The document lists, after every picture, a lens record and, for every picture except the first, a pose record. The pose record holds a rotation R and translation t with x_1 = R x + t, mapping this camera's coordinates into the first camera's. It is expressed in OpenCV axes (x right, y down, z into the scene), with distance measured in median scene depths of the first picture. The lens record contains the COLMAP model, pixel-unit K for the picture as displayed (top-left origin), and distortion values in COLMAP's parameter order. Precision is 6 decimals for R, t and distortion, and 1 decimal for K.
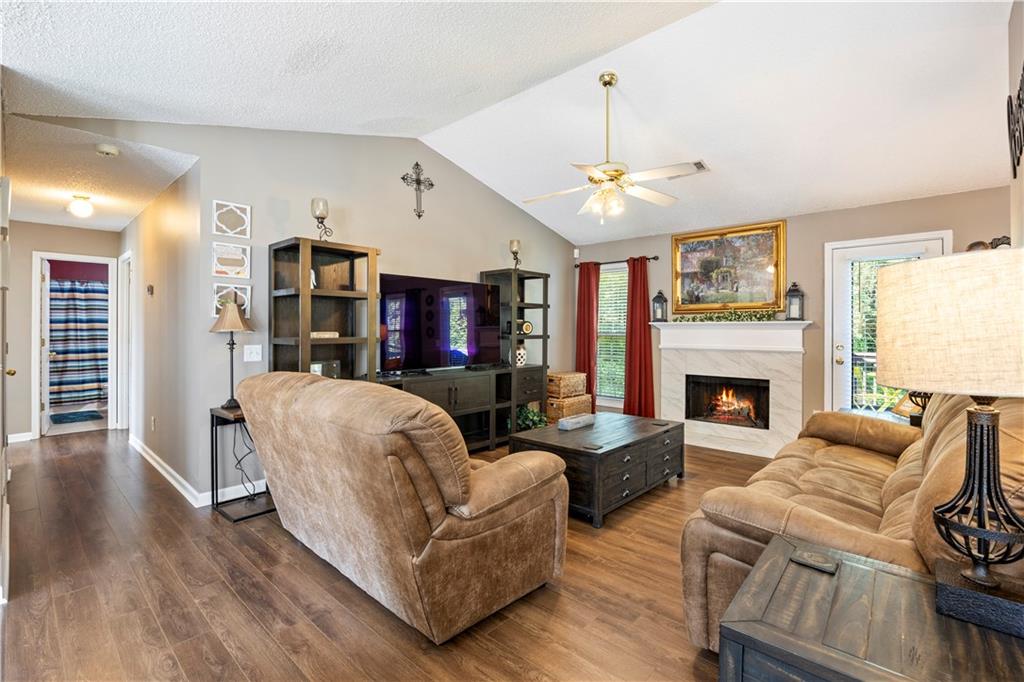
lens RADIAL K [[458.9, 0, 514.0], [0, 458.9, 329.8], [0, 0, 1]] dist [-0.016487, 0.000229]
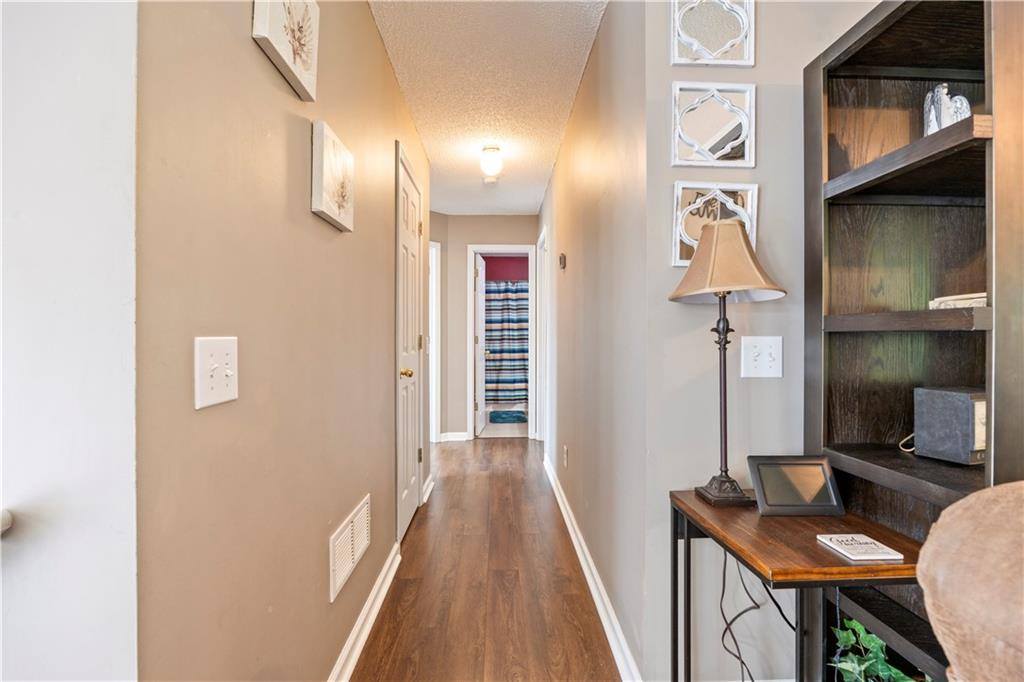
lens RADIAL K [[458.9, 0, 514.0], [0, 458.9, 329.8], [0, 0, 1]] dist [-0.016487, 0.000229]
pose [[0.696925, -0.011770, -0.717048, -0.237777], [0.000199, 0.999868, -0.016219, 0.018652], [0.717144, 0.011161, 0.696836, 0.310884]]
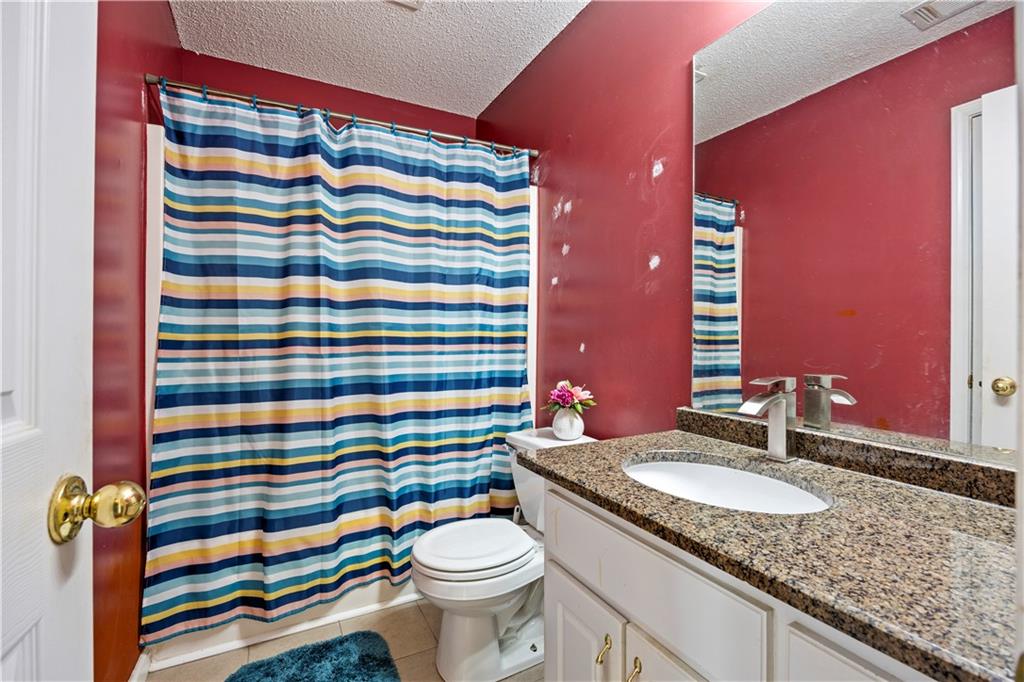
lens RADIAL K [[458.9, 0, 514.0], [0, 458.9, 329.8], [0, 0, 1]] dist [-0.016487, 0.000229]
pose [[0.941696, -0.001282, -0.336464, -0.837956], [-0.000781, 0.999982, -0.005998, 0.017787], [0.336465, 0.005911, 0.941677, 0.857763]]
